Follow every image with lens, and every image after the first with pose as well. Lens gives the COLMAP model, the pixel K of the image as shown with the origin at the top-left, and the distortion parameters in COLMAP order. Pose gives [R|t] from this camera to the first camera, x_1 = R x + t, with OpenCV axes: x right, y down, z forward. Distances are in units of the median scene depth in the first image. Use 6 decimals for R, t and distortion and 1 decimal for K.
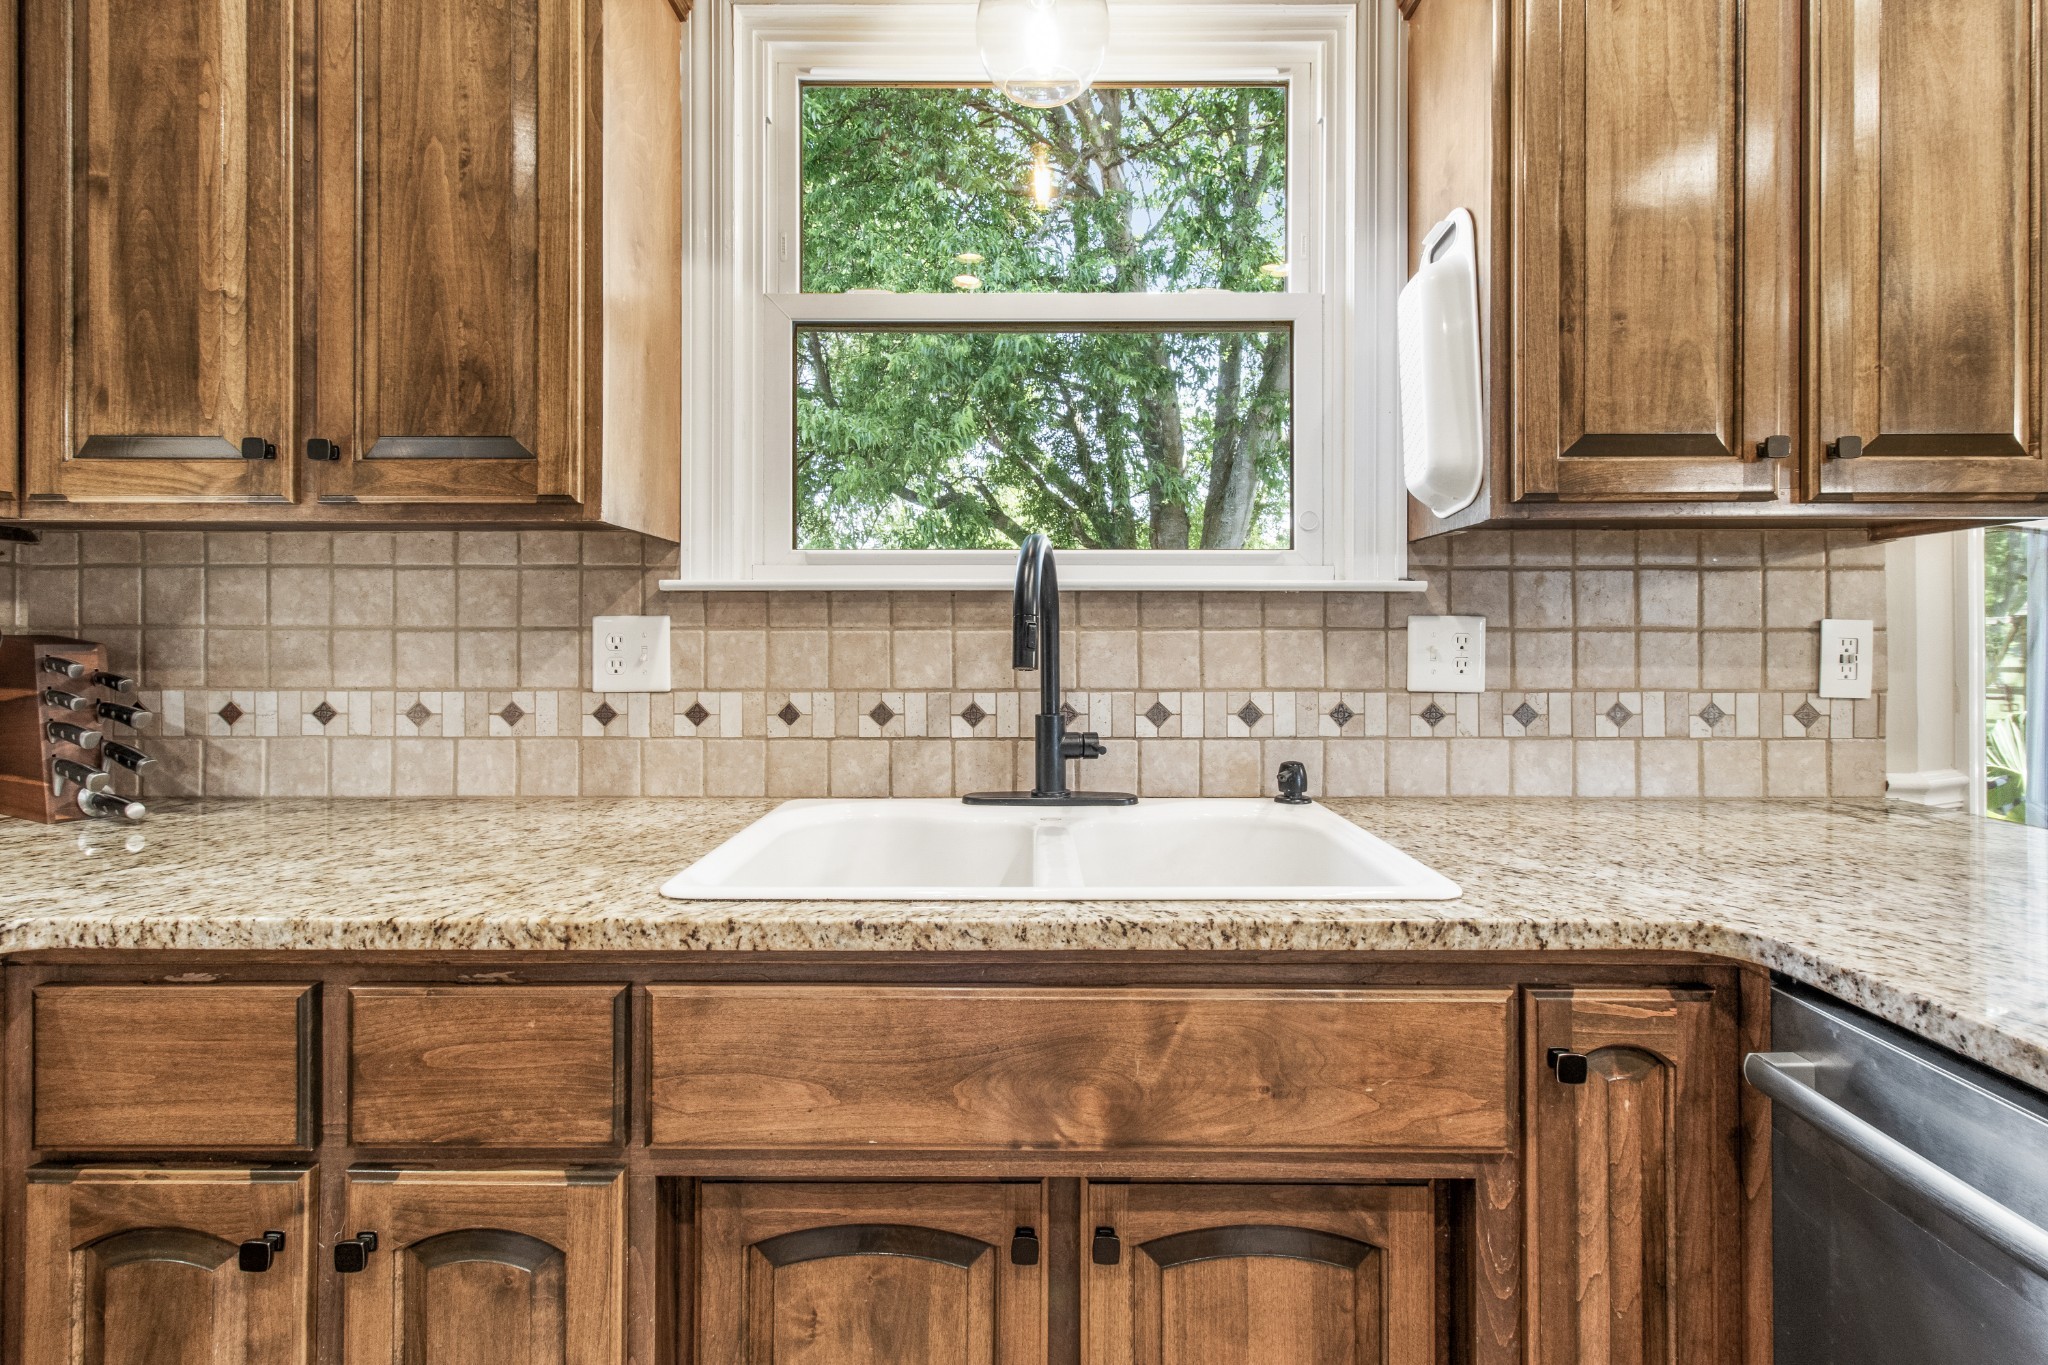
lens RADIAL K [[972.7, 0, 1030.8], [0, 972.7, 637.2], [0, 0, 1]] dist [0.000187, 0.000290]
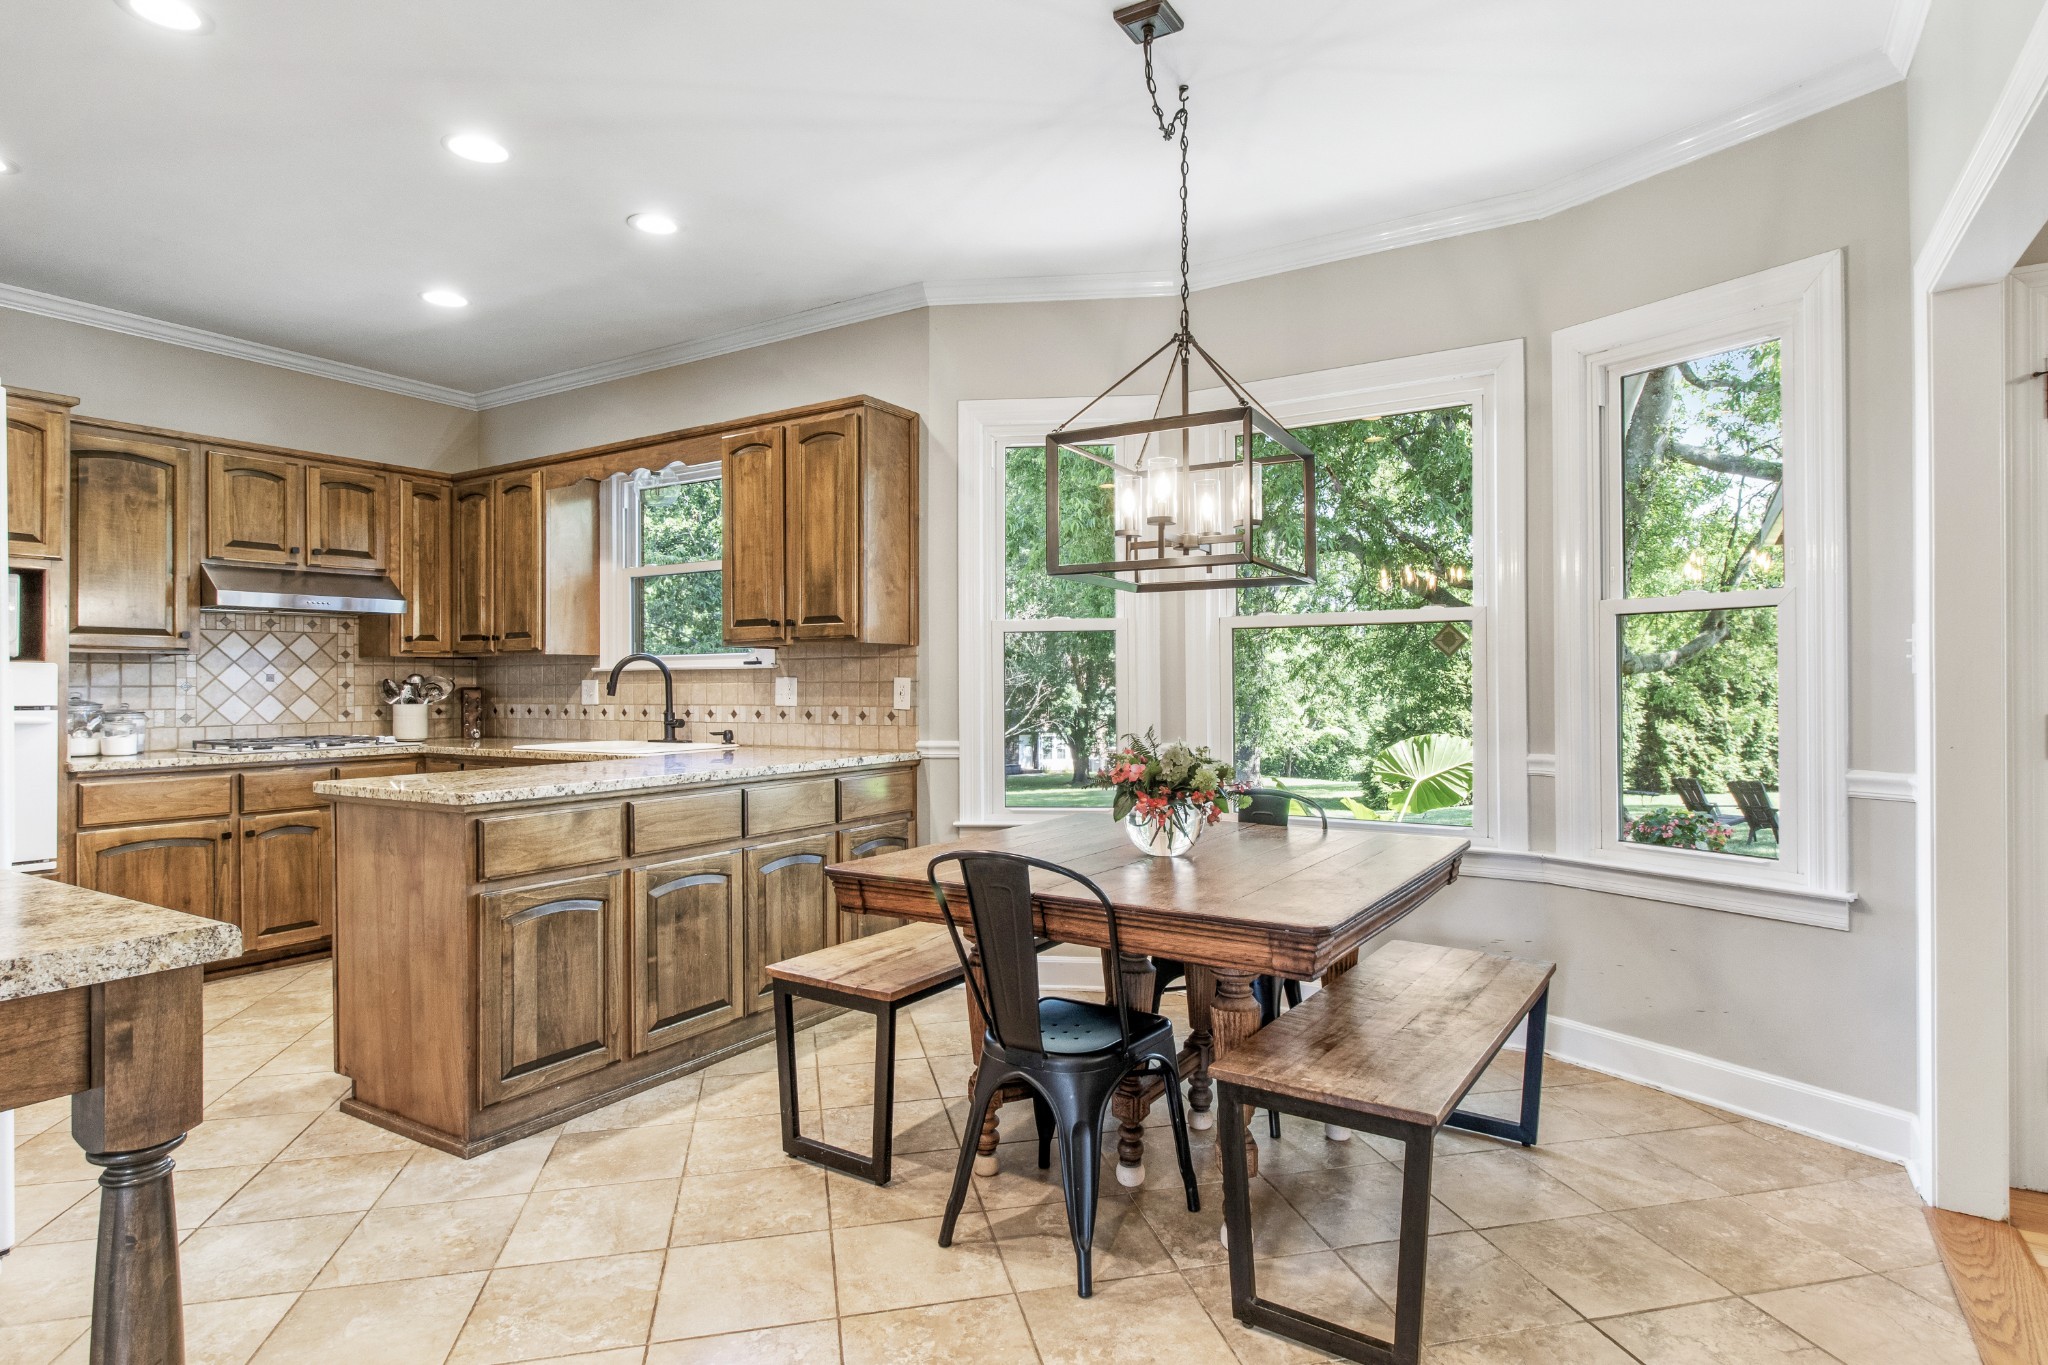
lens RADIAL K [[1067.6, 0, 1029.4], [0, 1067.6, 670.8], [0, 0, 1]] dist [0.000642, 0.000130]
pose [[0.850076, -0.012820, -0.526503, 2.552891], [0.007458, 0.999896, -0.012305, 0.000636], [0.526607, 0.006534, 0.850084, -1.133695]]
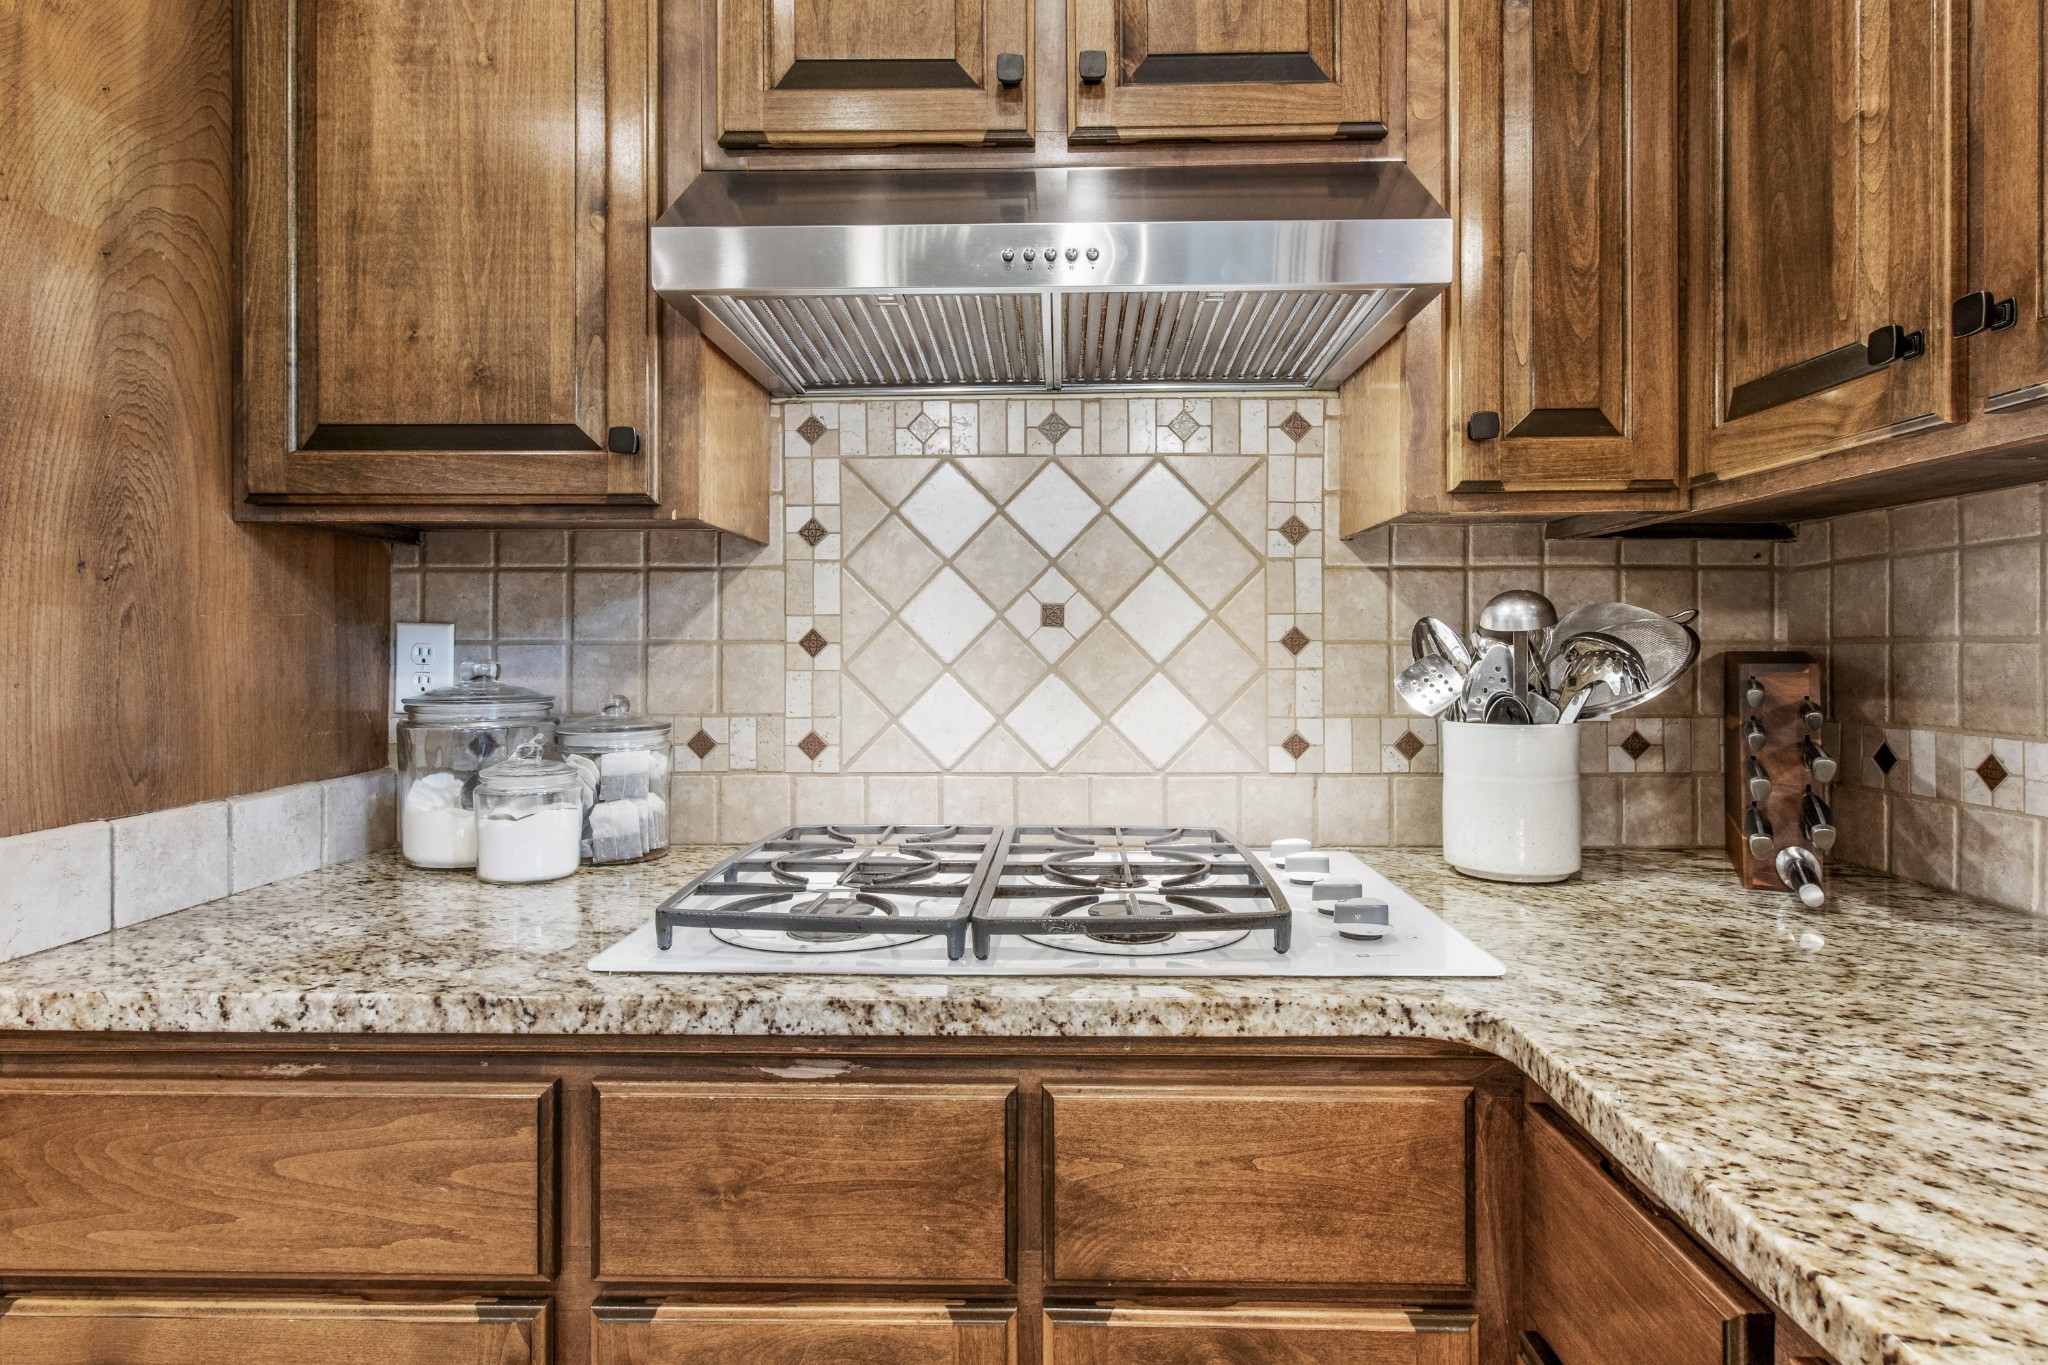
lens RADIAL K [[1115.6, 0, 1038.6], [0, 1115.6, 649.3], [0, 0, 1]] dist [-0.000493, 0.000242]
pose [[-0.011431, -0.002543, -0.999931, -0.075128], [0.000850, 0.999996, -0.002553, -0.002062], [0.999934, -0.000880, -0.011429, 0.379098]]
